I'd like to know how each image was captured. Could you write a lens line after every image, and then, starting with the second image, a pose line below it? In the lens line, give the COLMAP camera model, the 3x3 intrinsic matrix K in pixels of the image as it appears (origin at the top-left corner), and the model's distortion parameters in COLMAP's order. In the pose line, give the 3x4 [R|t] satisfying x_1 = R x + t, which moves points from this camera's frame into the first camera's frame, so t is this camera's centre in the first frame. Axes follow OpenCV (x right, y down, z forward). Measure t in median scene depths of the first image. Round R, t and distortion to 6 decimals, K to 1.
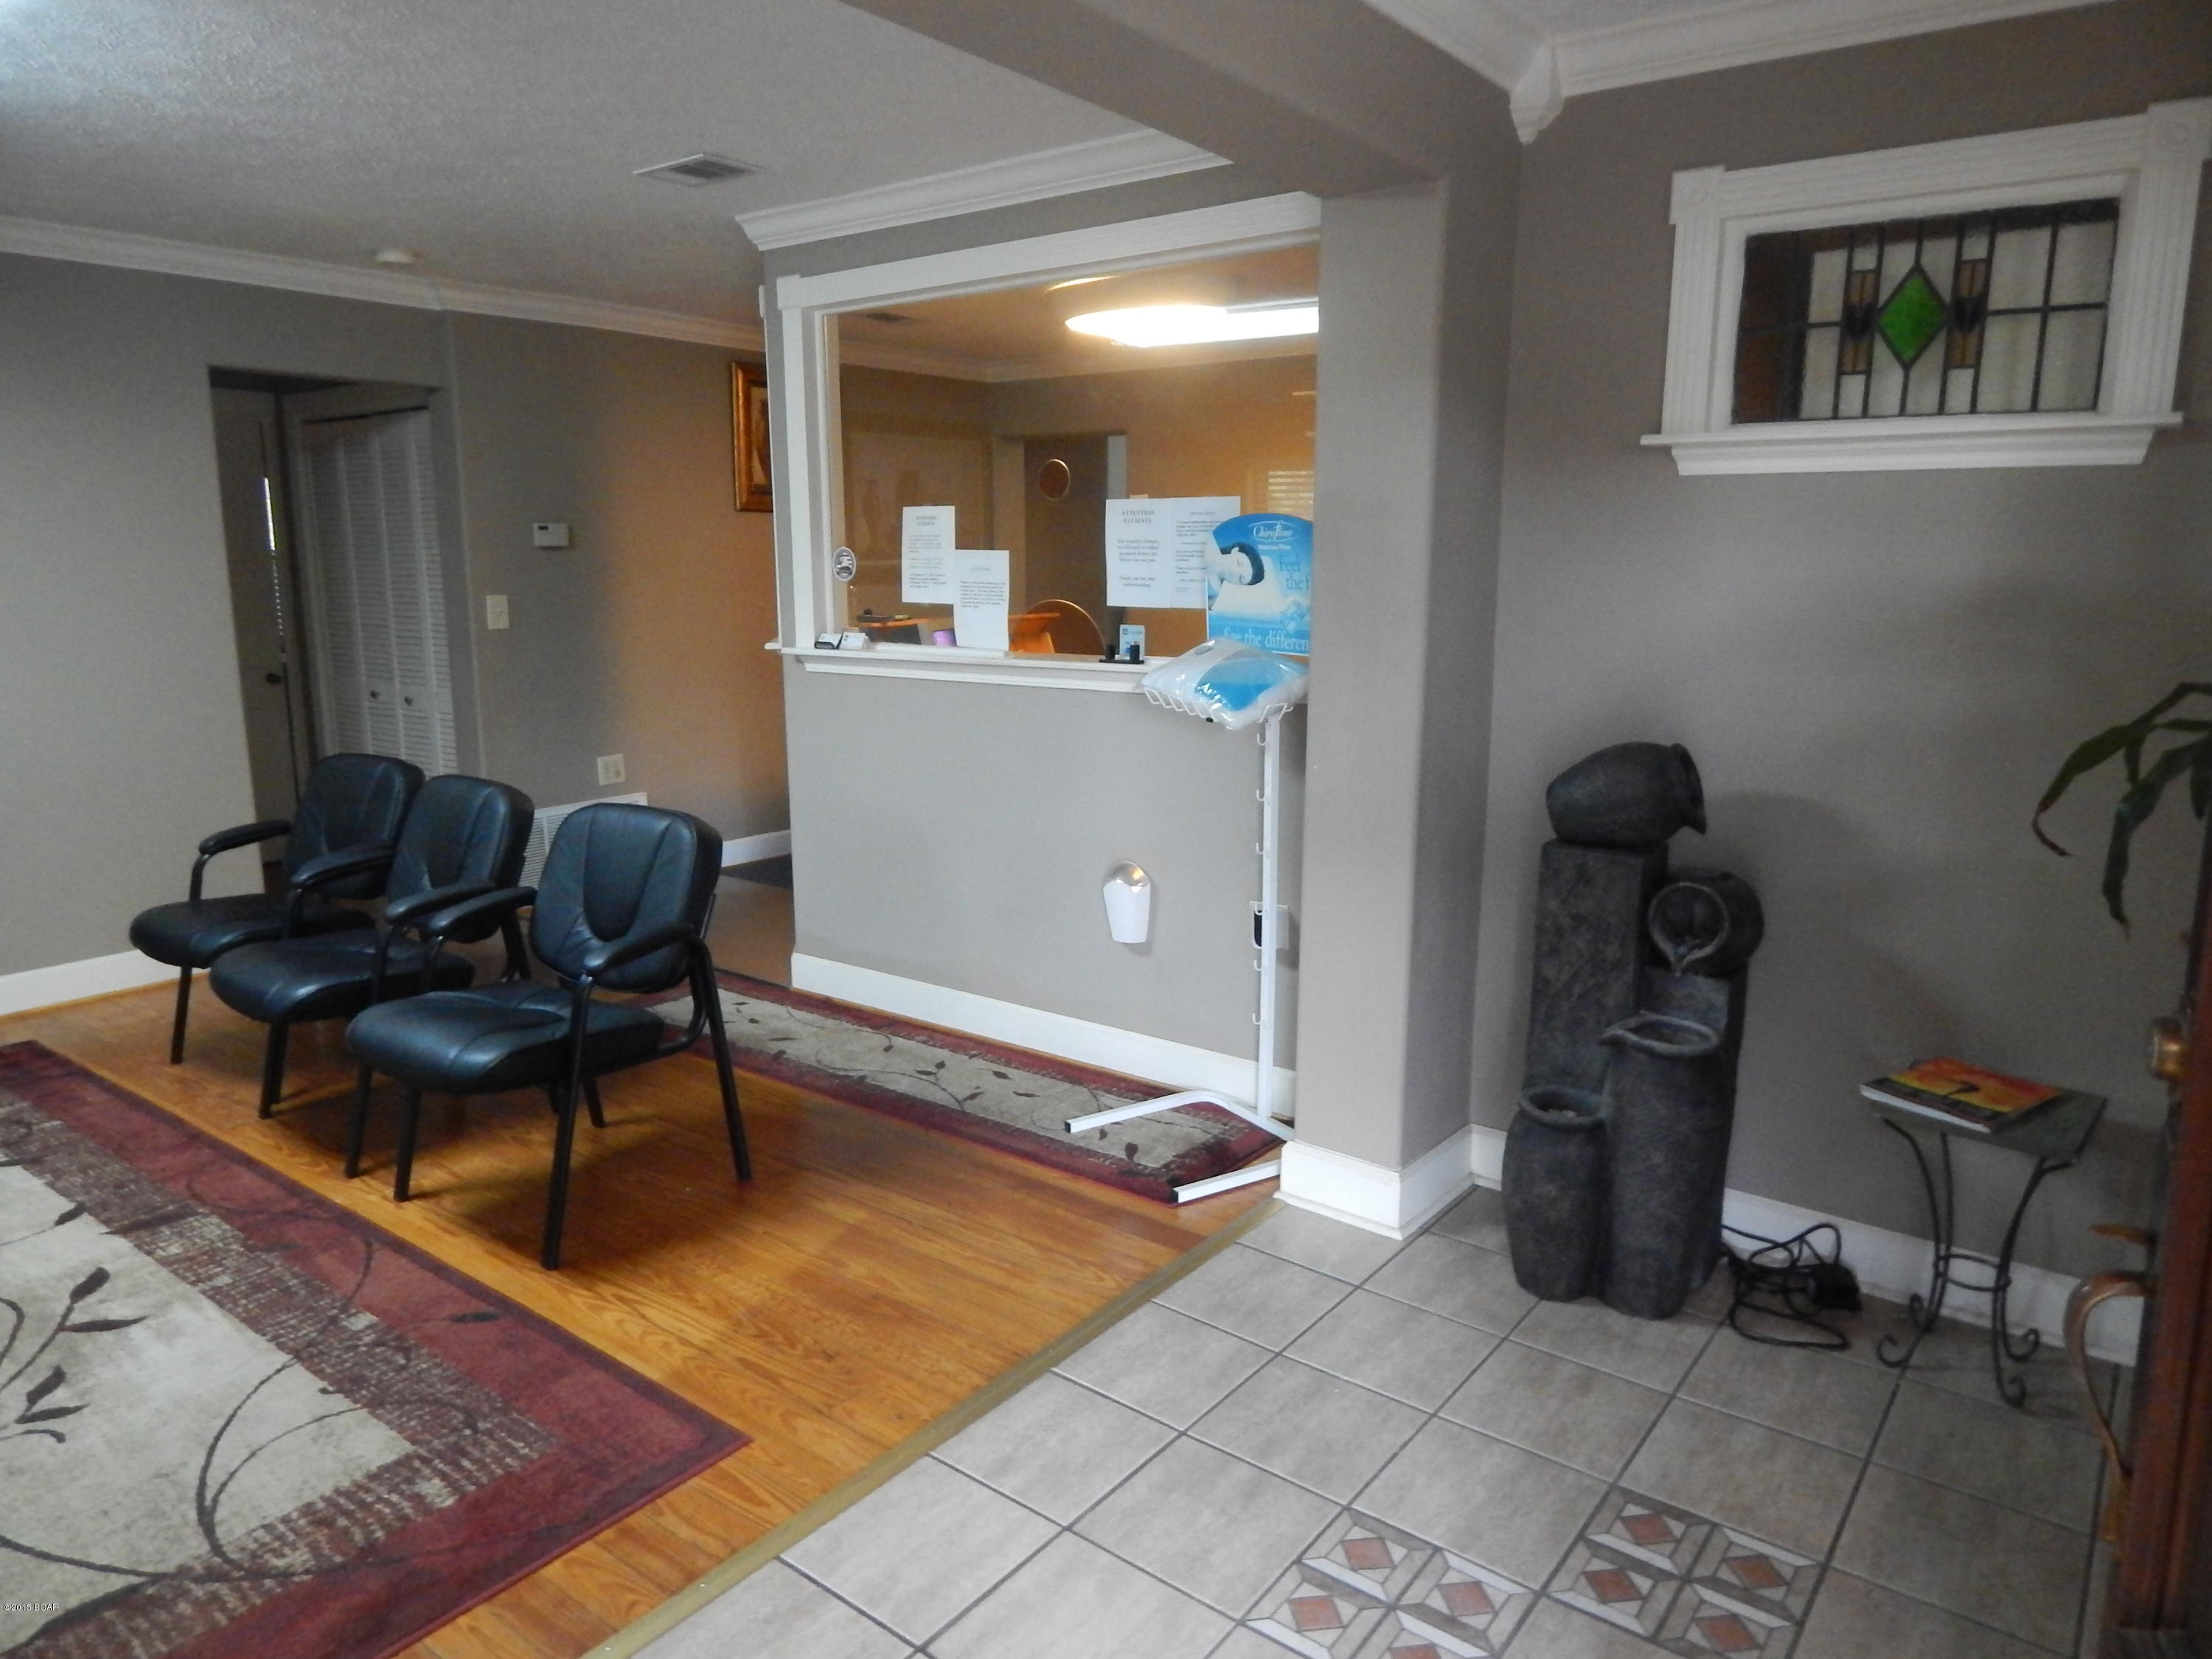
lens RADIAL K [[1448.2, 0, 1106.0], [0, 1448.2, 829.5], [0, 0, 1]] dist [0.003132, -0.000817]
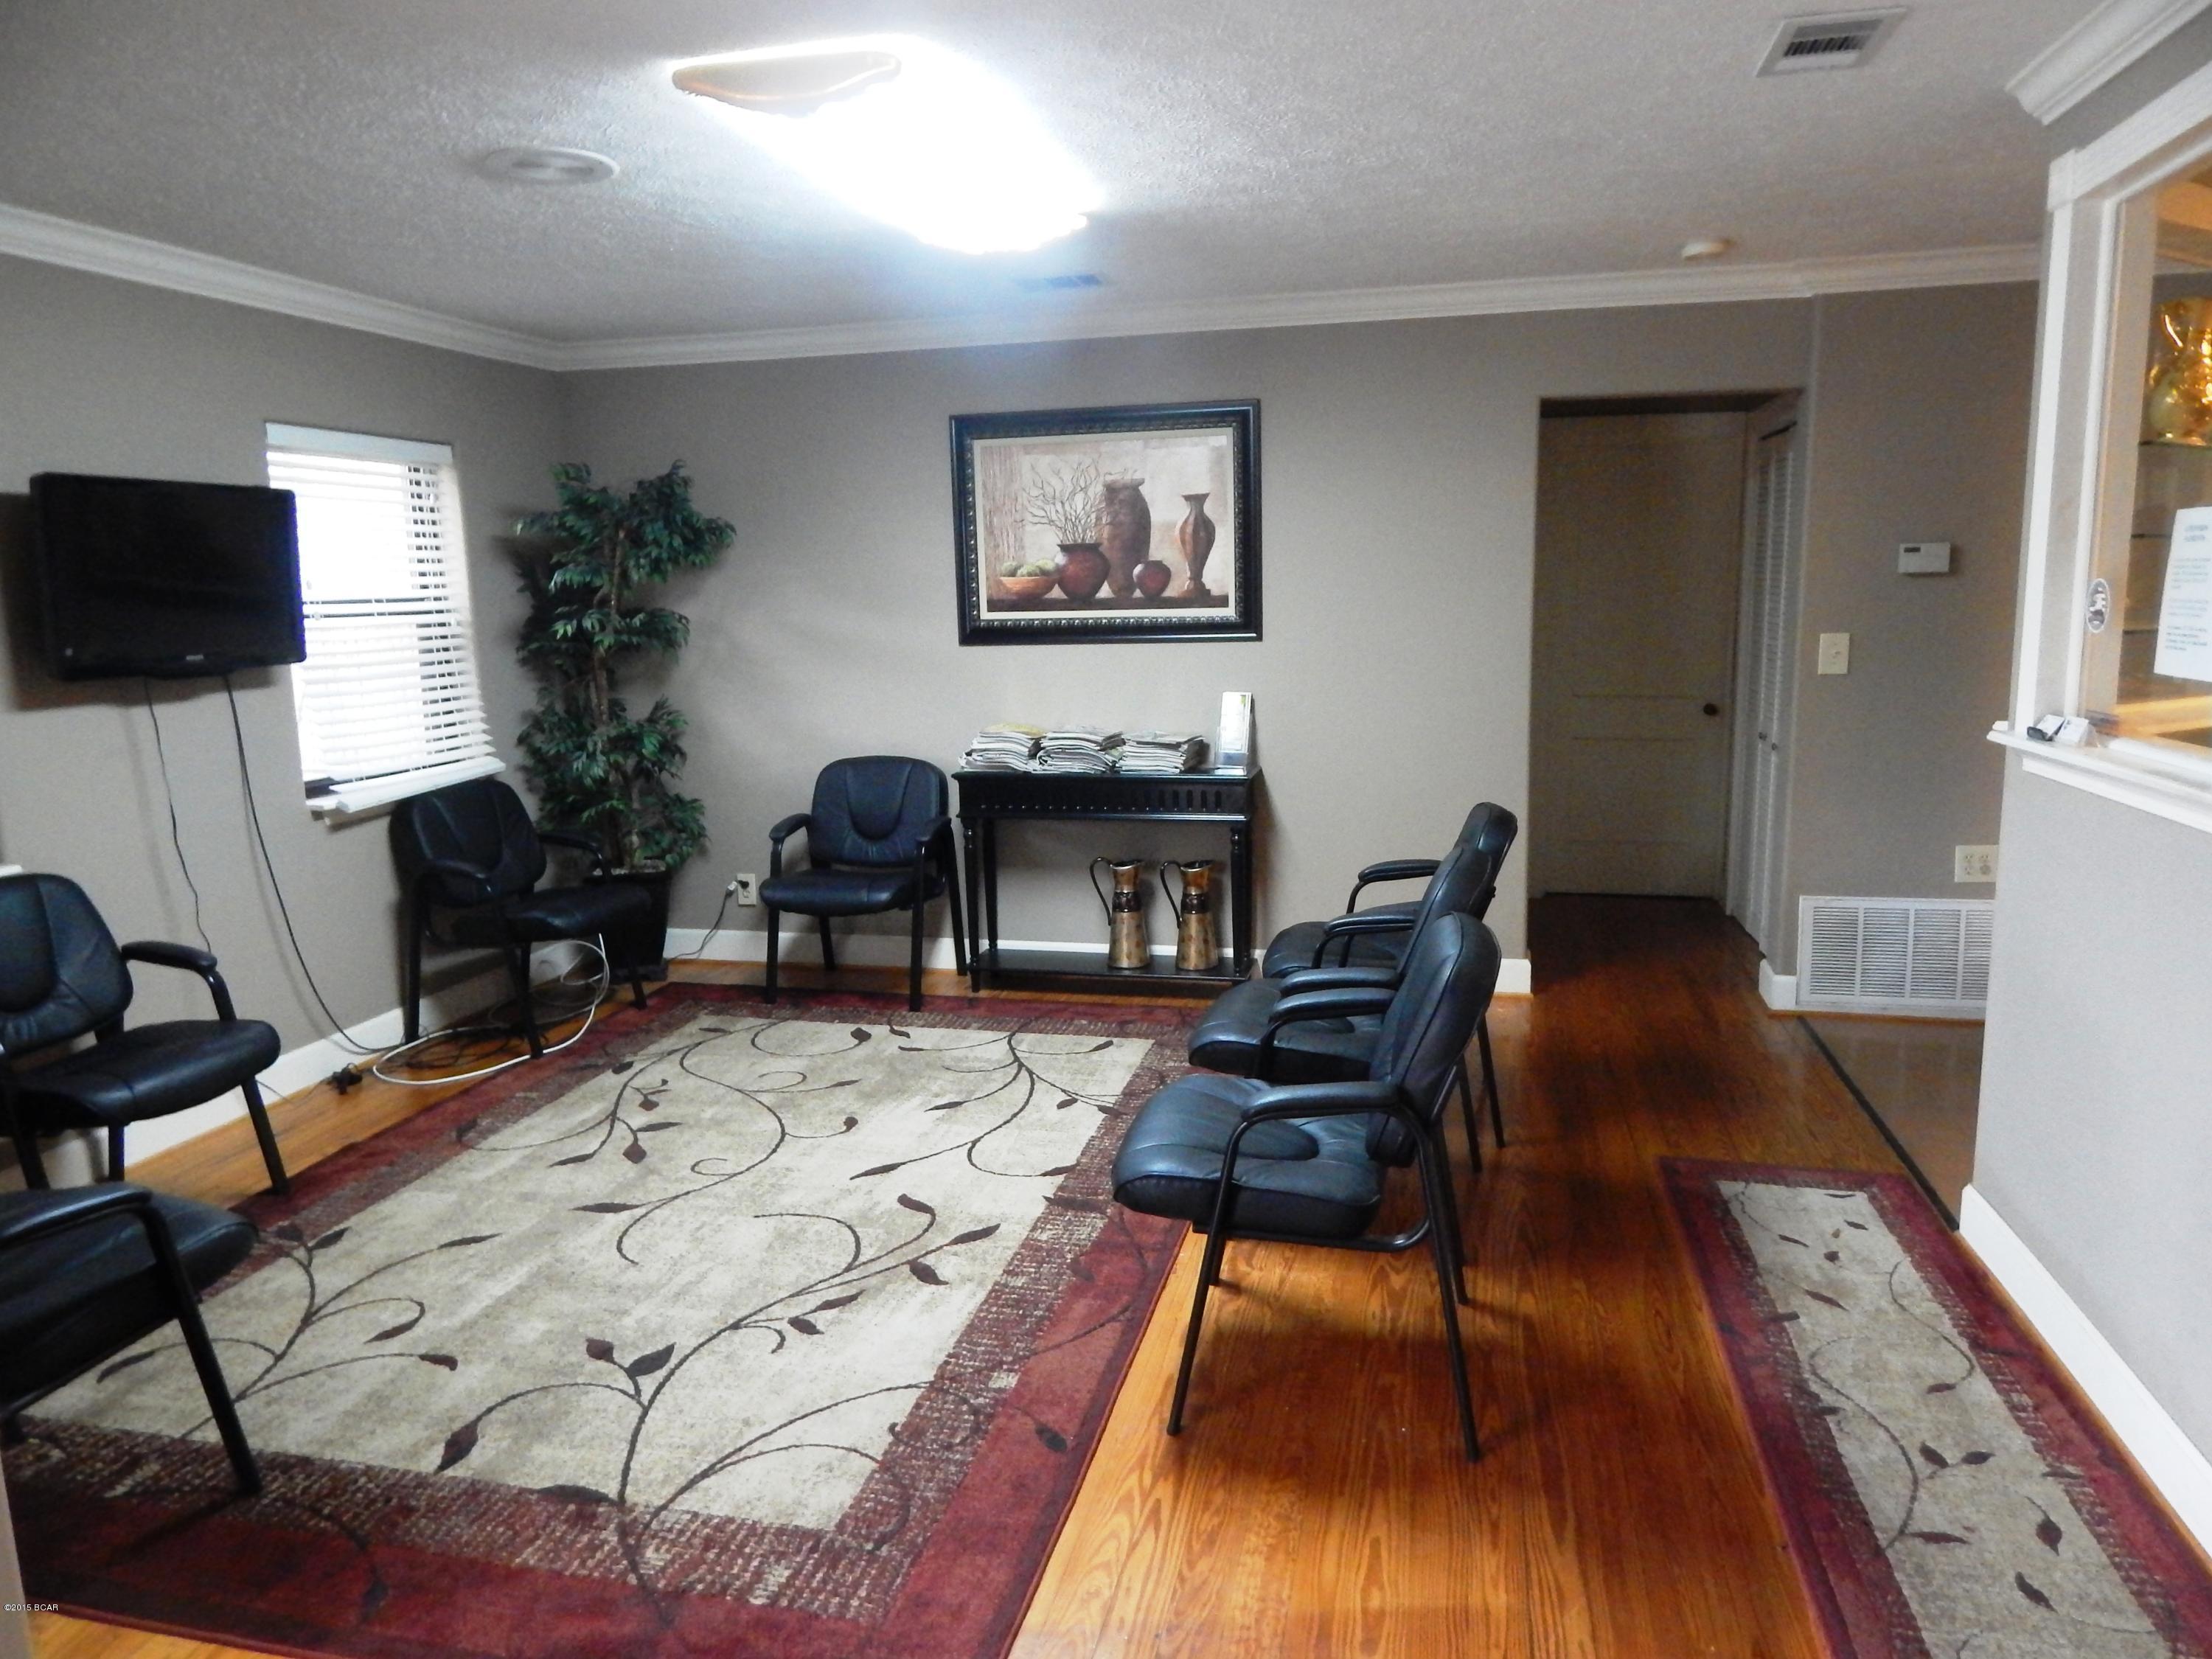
lens RADIAL K [[1448.2, 0, 1106.0], [0, 1448.2, 829.5], [0, 0, 1]] dist [0.003132, -0.000817]
pose [[0.413605, 0.148816, -0.898212, 0.246517], [-0.155842, 0.983563, 0.091195, -0.093531], [0.897019, 0.102261, 0.429999, 0.426050]]
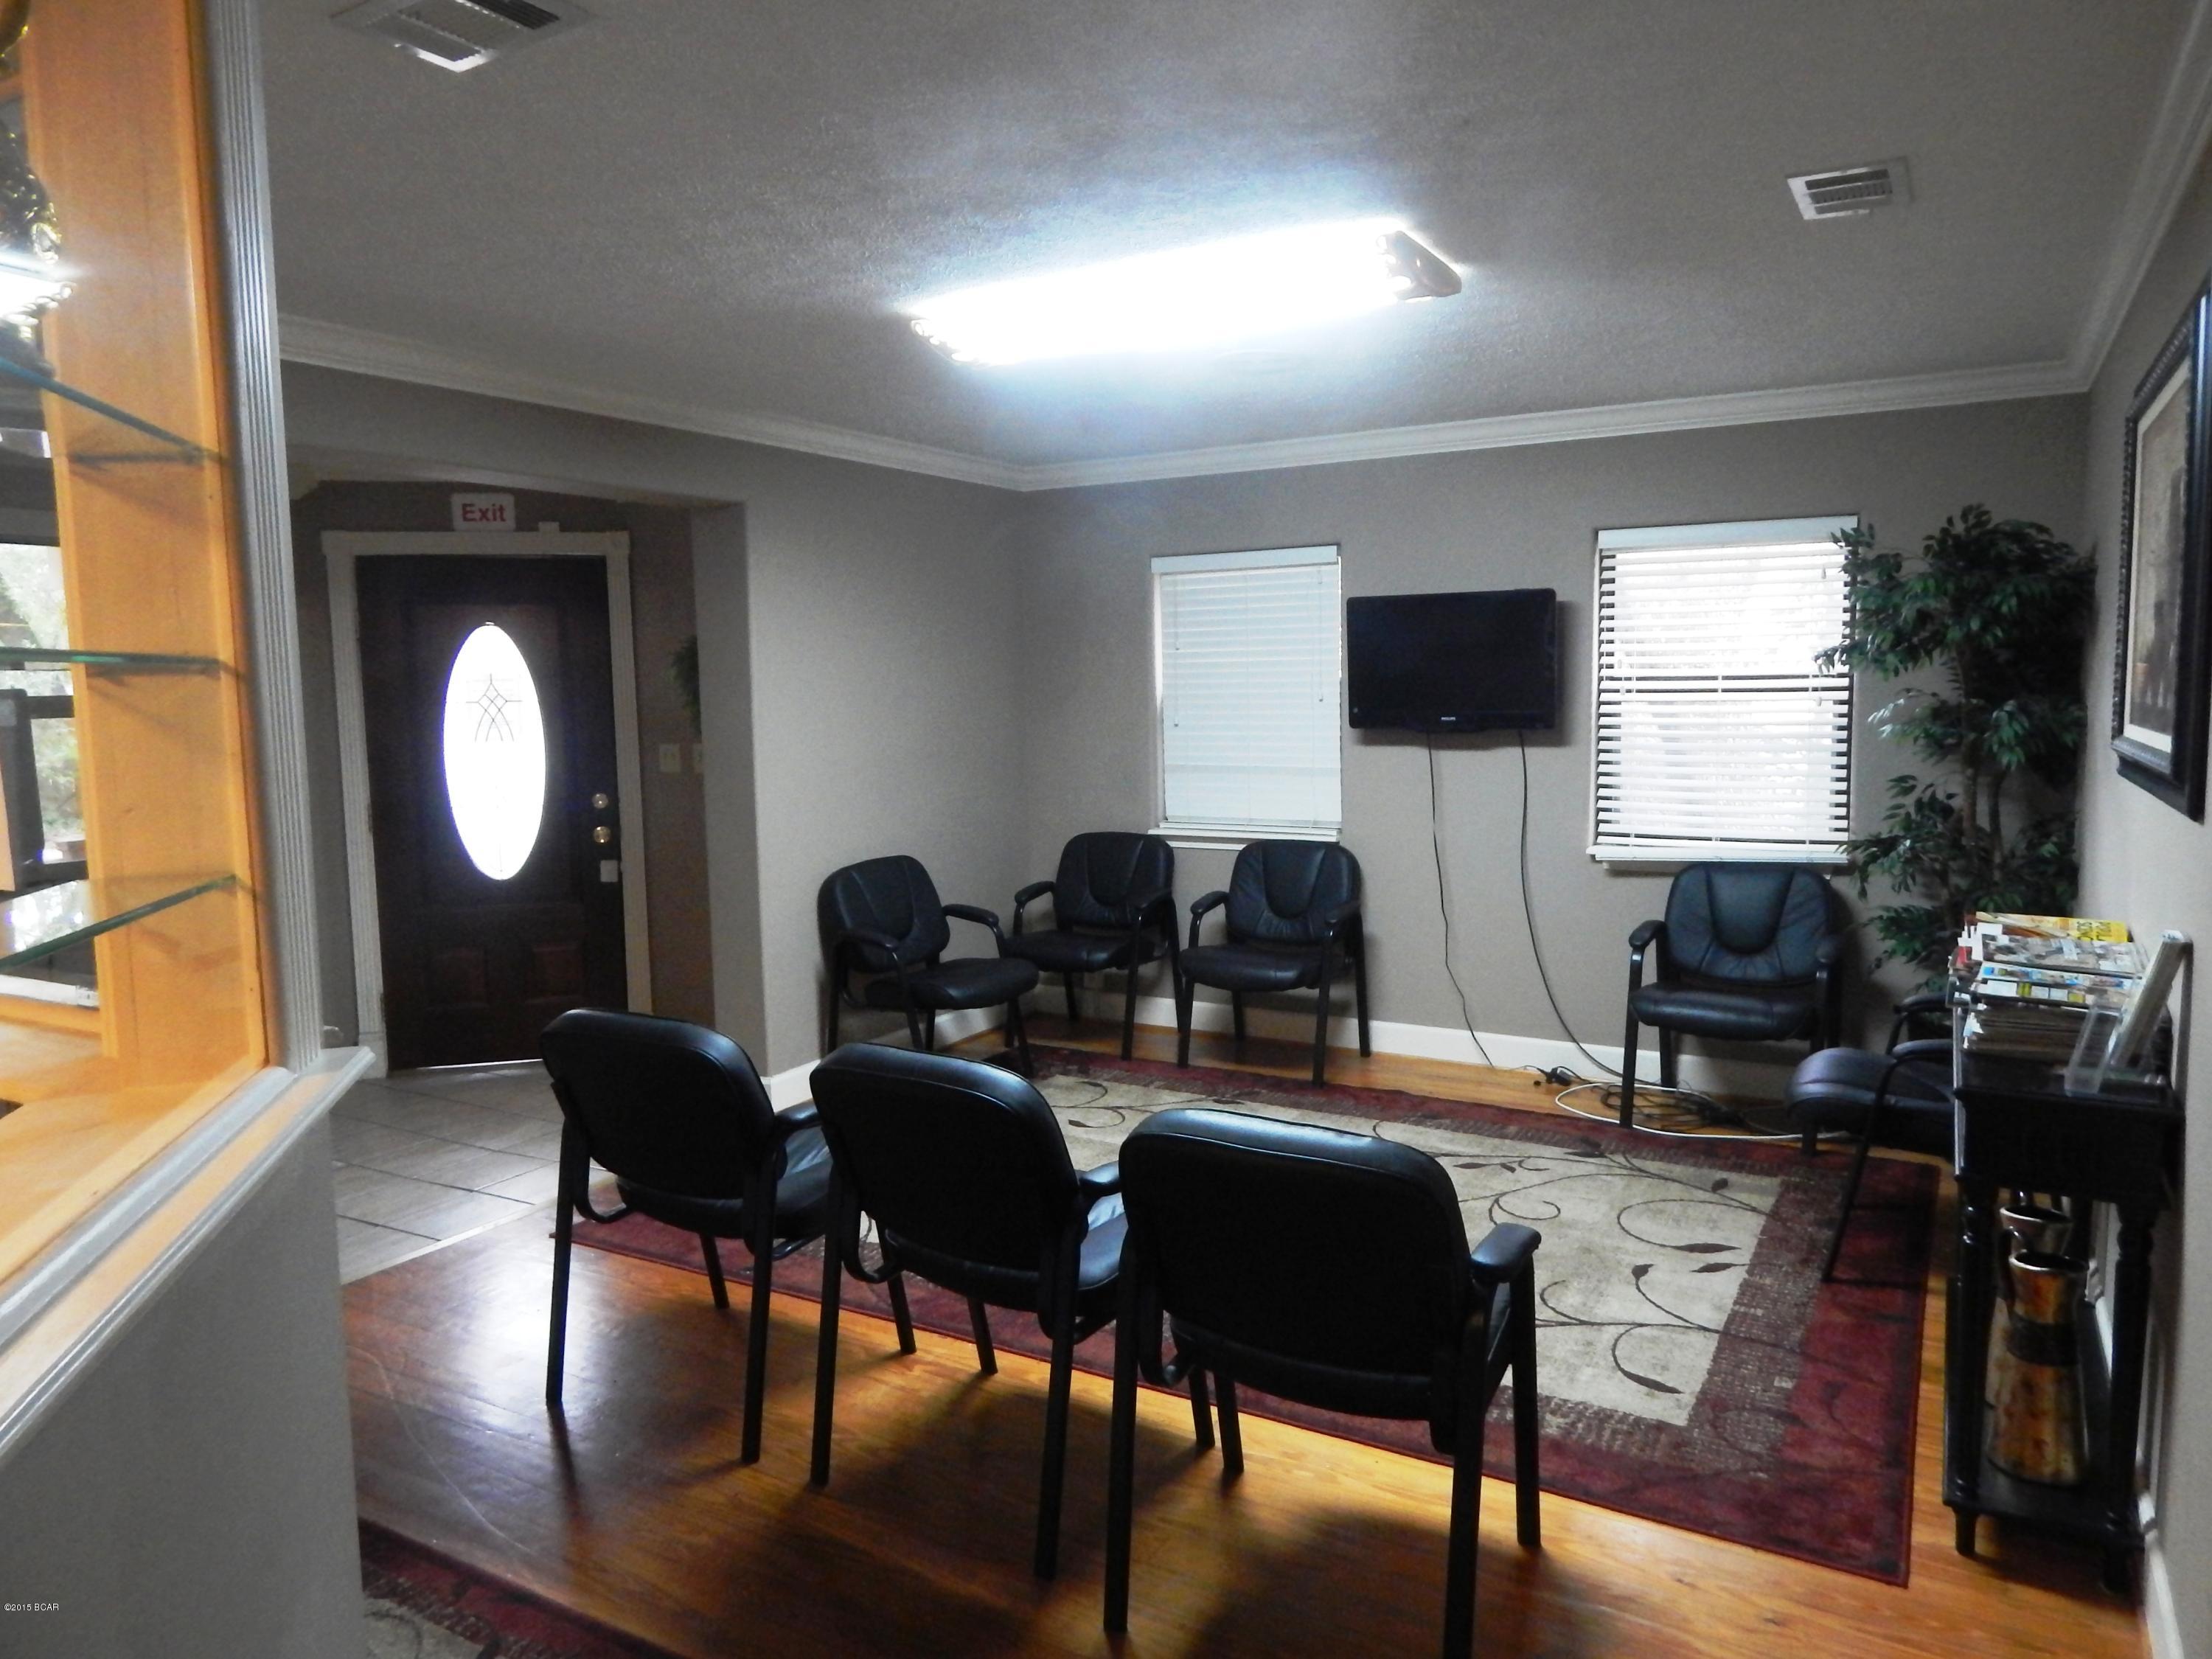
lens RADIAL K [[1500.5, 0, 1106.0], [0, 1500.5, 829.5], [0, 0, 1]] dist [0.002999, -0.000258]
pose [[-0.990218, 0.043530, -0.132562, -0.390547], [0.001222, 0.952755, 0.303736, -0.349724], [0.139521, 0.300603, -0.943489, 1.583729]]
